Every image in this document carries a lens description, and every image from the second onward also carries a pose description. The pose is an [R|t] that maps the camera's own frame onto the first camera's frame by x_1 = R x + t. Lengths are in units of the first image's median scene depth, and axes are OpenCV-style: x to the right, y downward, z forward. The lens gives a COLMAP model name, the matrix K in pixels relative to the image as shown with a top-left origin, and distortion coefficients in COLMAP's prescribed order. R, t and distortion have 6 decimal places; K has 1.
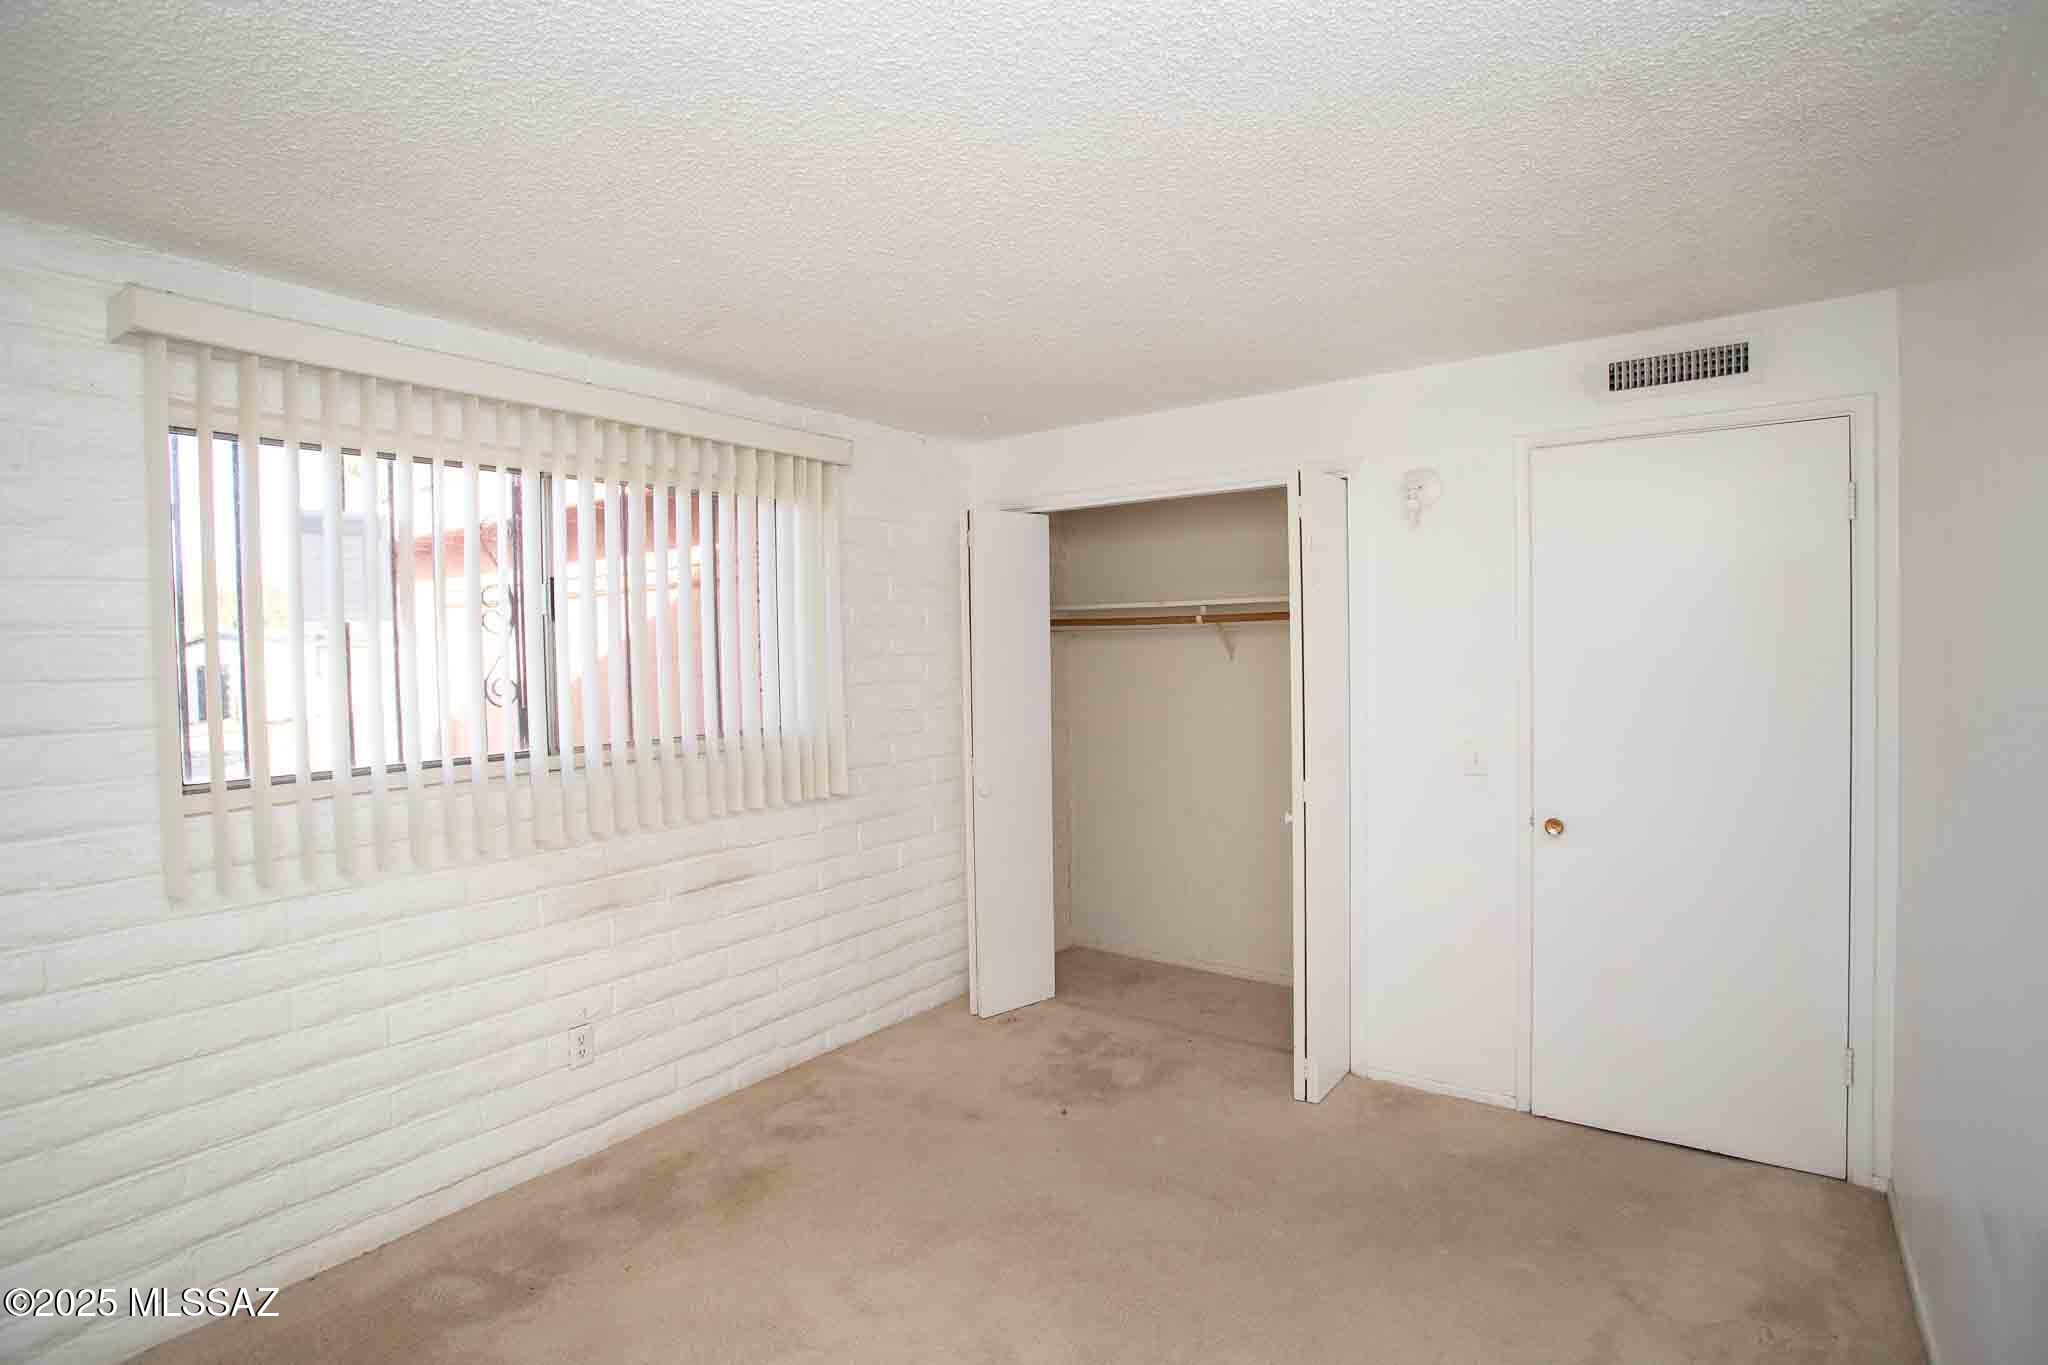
lens RADIAL K [[1005.2, 0, 1029.1], [0, 1005.2, 671.0], [0, 0, 1]] dist [-0.084727, 0.036270]
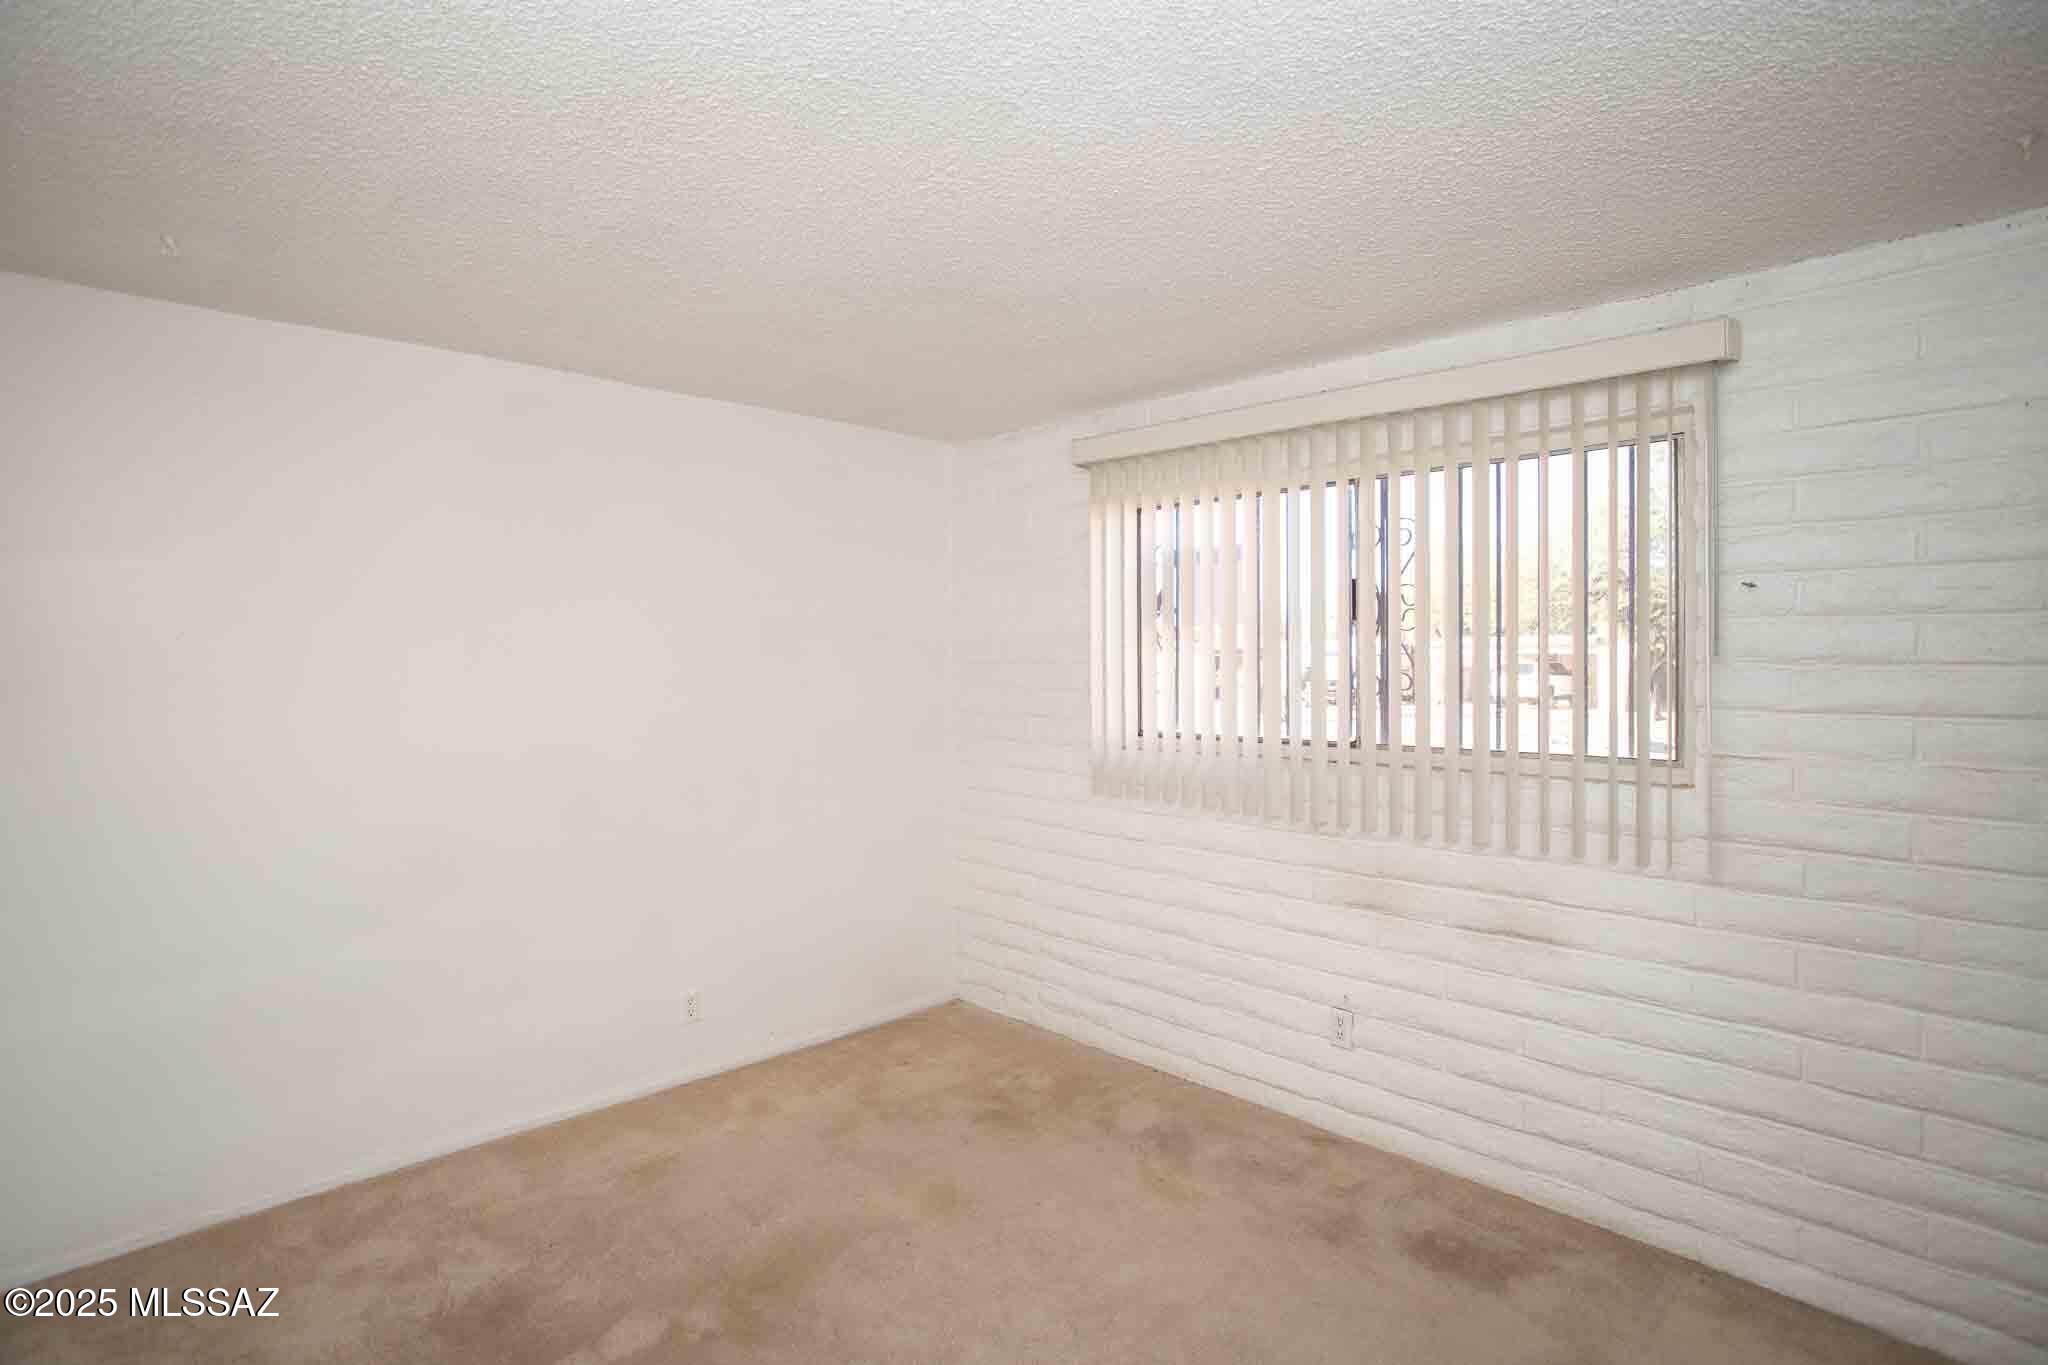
lens RADIAL K [[1005.2, 0, 1029.1], [0, 1005.2, 671.0], [0, 0, 1]] dist [-0.084727, 0.036270]
pose [[-0.179362, 0.037692, -0.983061, 0.587704], [-0.009076, 0.999160, 0.039966, -0.034443], [0.983741, 0.016091, -0.178869, 0.806897]]
